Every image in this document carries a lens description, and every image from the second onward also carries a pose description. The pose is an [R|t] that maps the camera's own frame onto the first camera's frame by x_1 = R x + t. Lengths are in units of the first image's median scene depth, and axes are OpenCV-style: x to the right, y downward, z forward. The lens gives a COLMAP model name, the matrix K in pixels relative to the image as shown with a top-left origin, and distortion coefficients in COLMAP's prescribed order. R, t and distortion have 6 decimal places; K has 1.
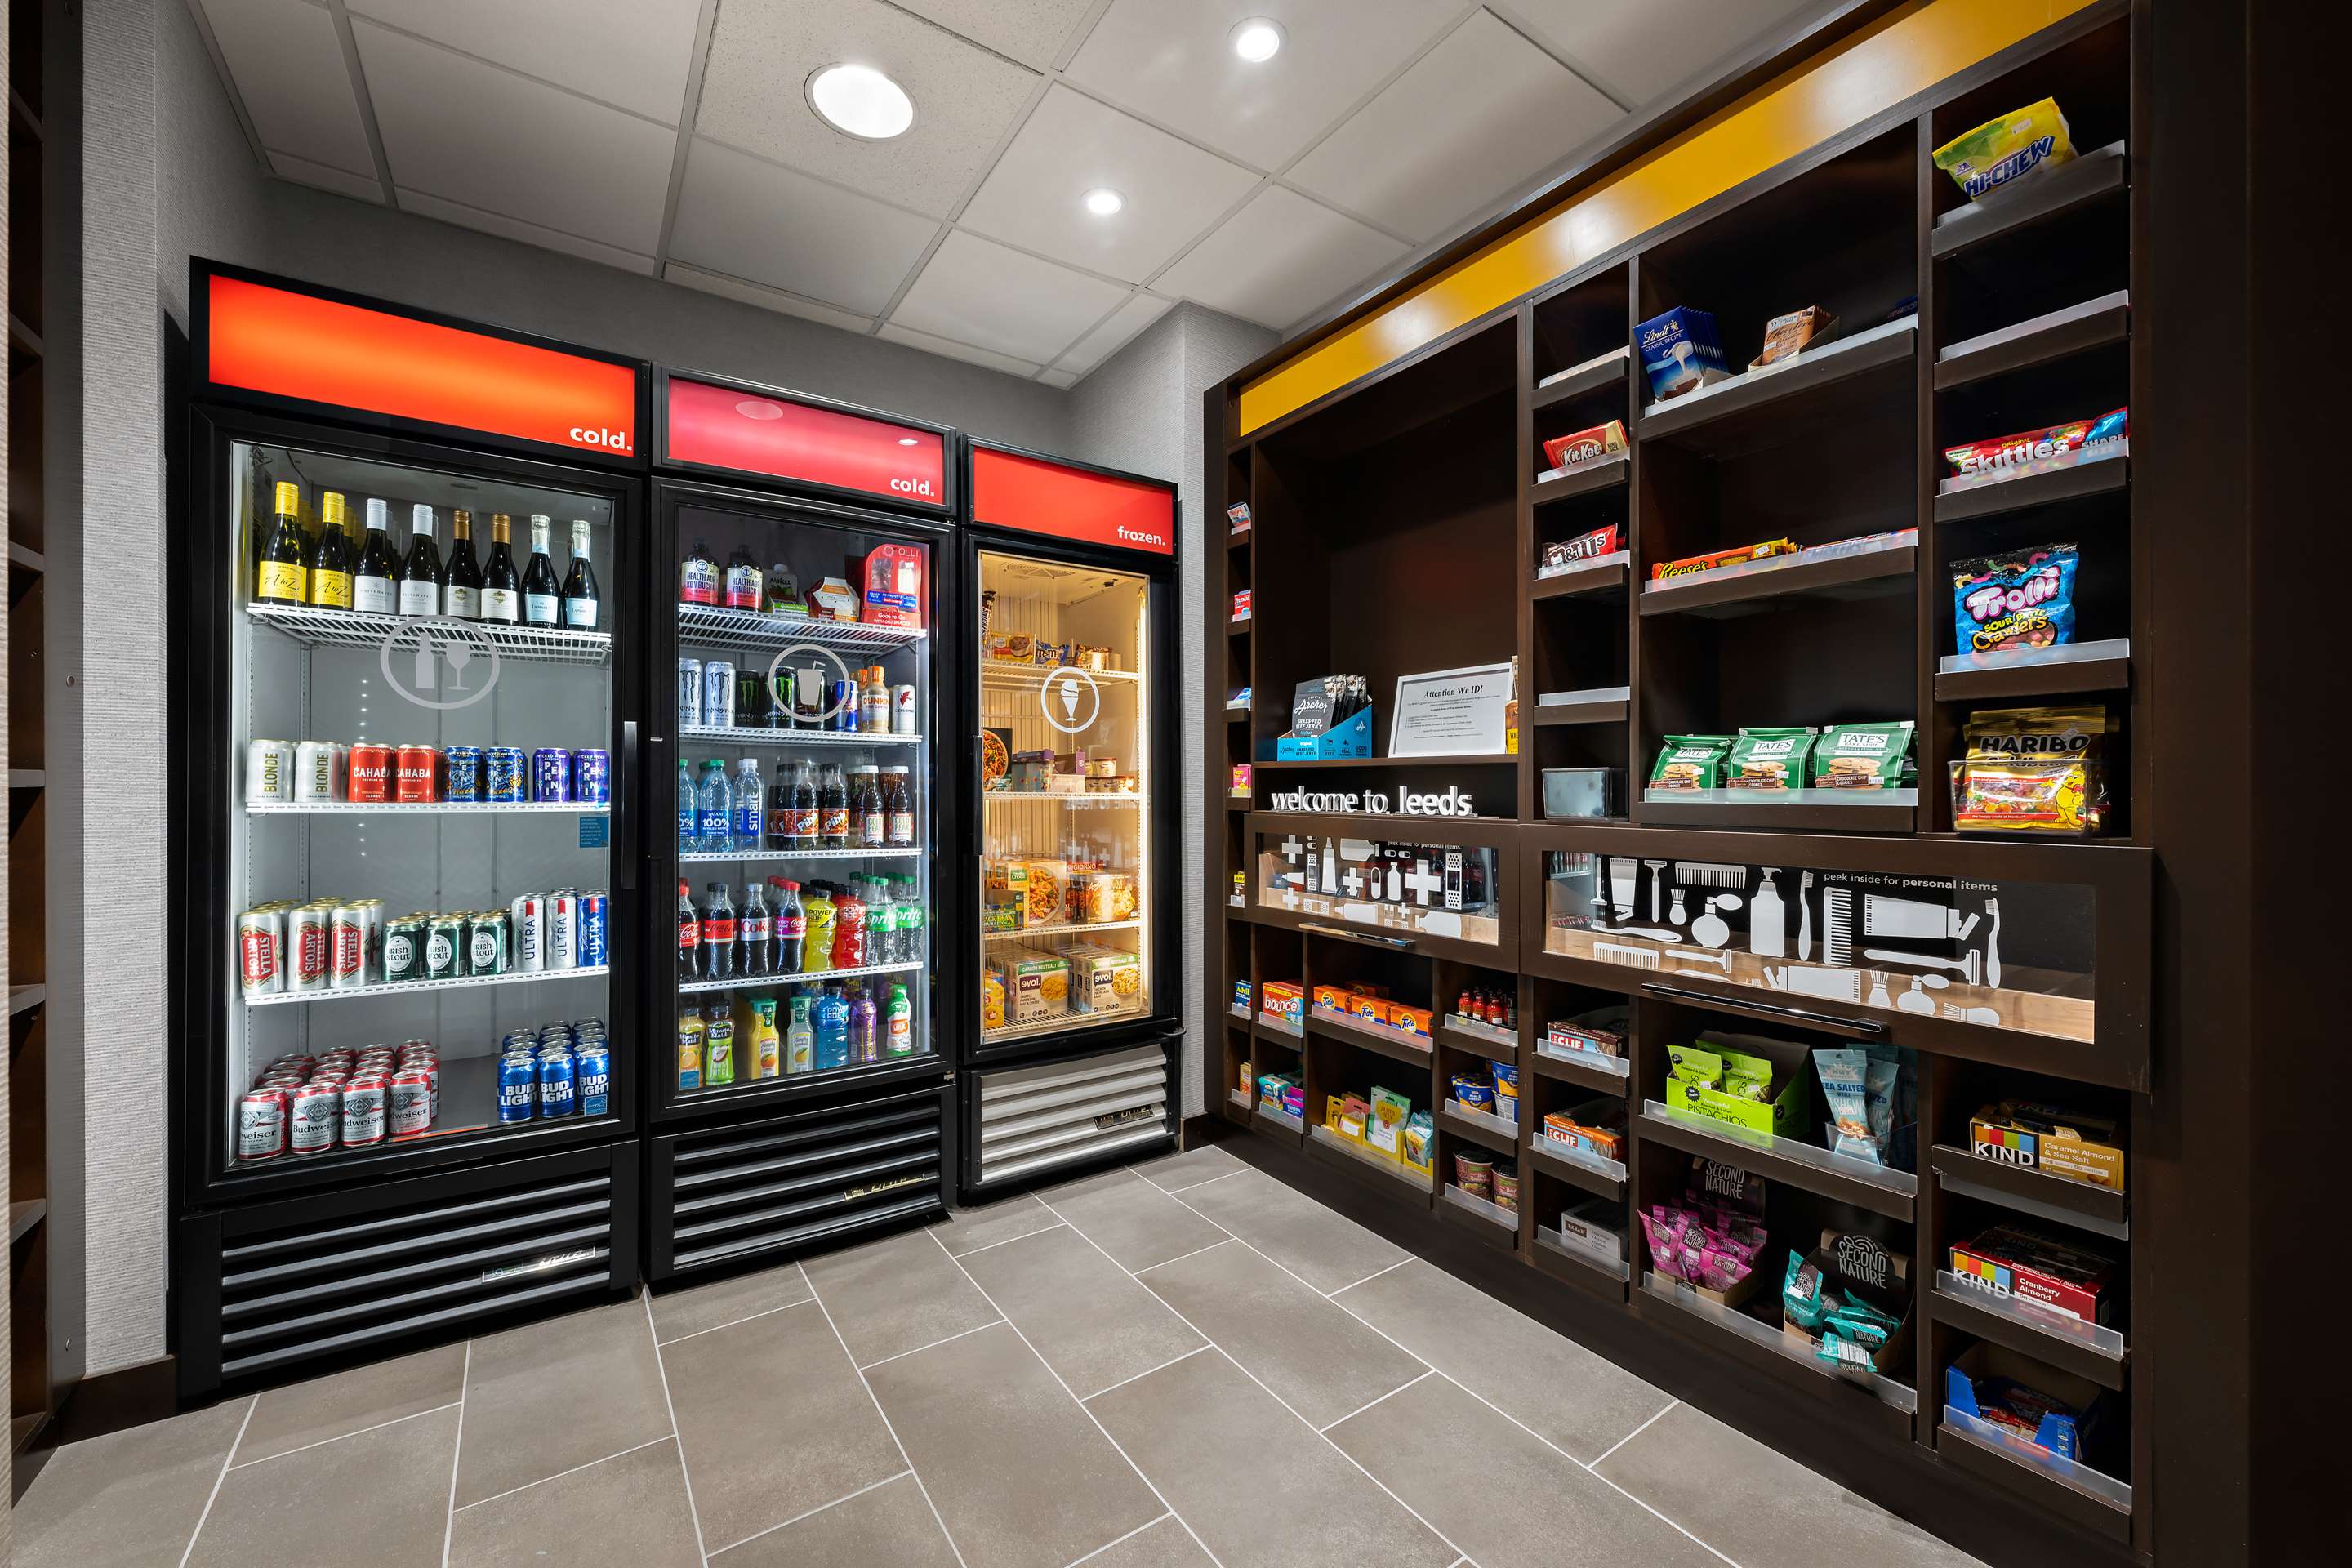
lens RADIAL K [[939.5, 0, 1166.3], [0, 939.5, 791.0], [0, 0, 1]] dist [0.002073, -0.000845]
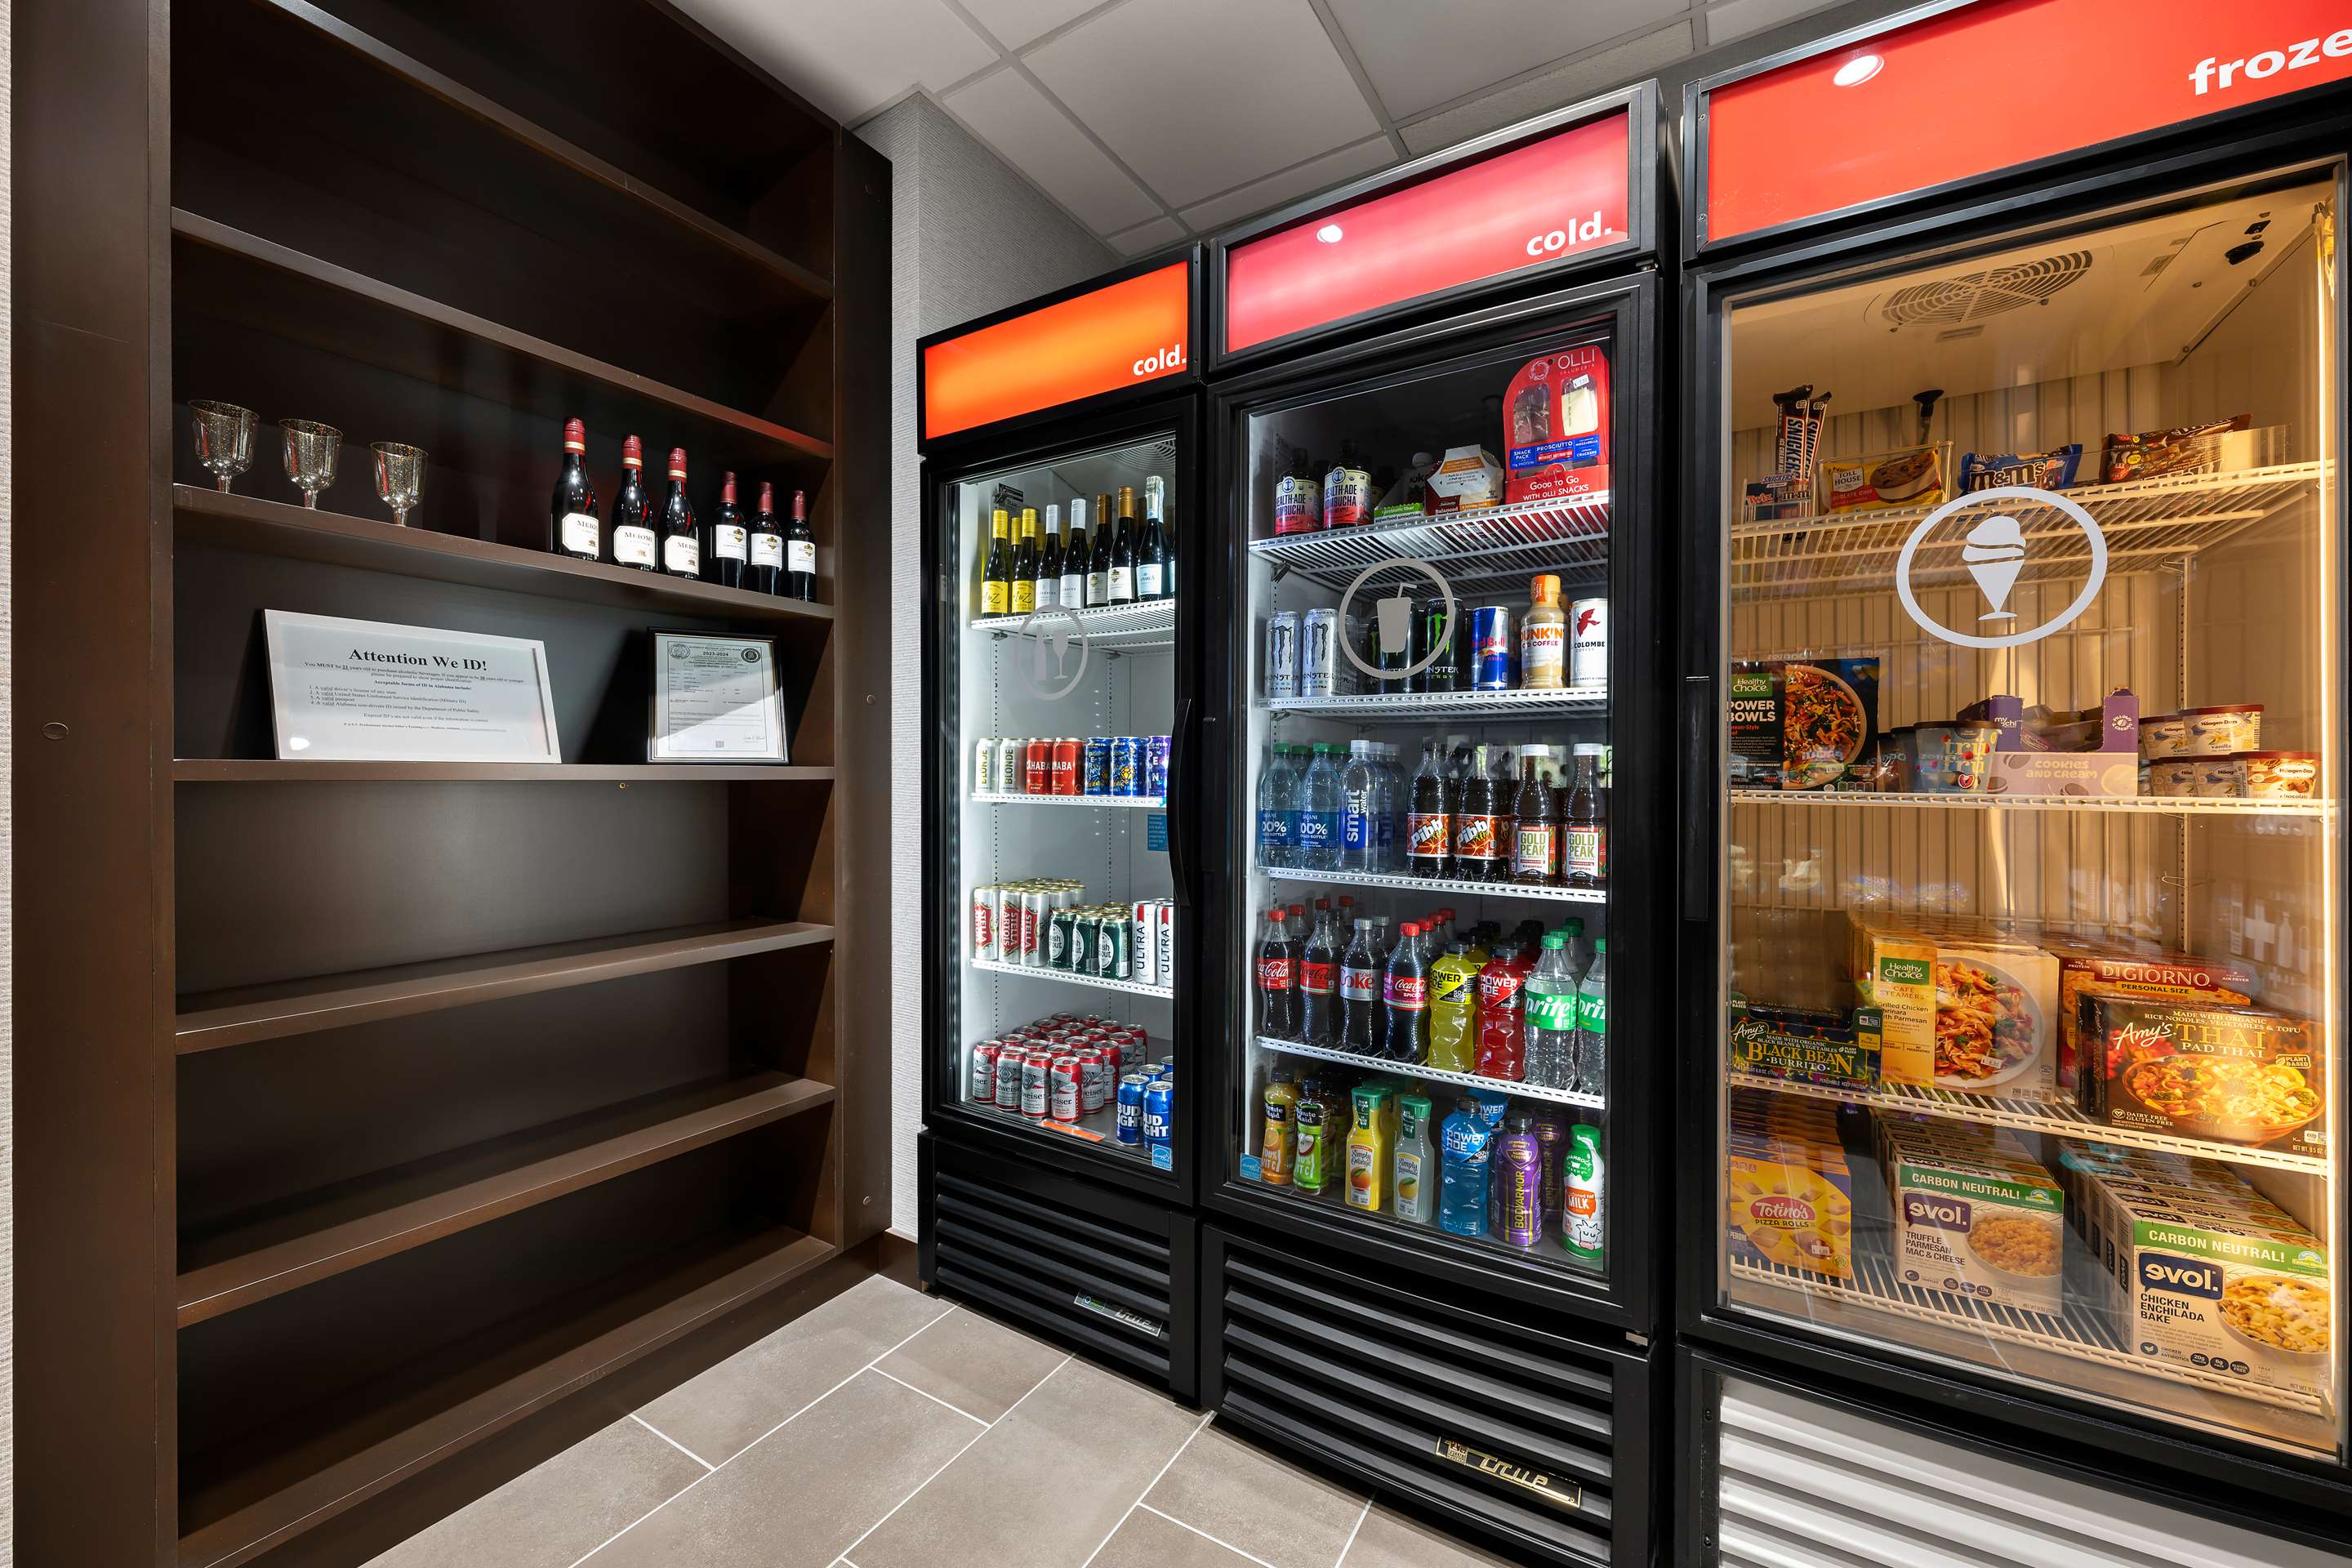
lens RADIAL K [[939.5, 0, 1180.1], [0, 939.5, 783.4], [0, 0, 1]] dist [0.002073, -0.000845]
pose [[0.411325, 0.004916, -0.911476, 0.149565], [-0.005654, 0.999980, 0.002842, -0.003094], [0.911471, 0.003984, 0.411344, 0.604613]]
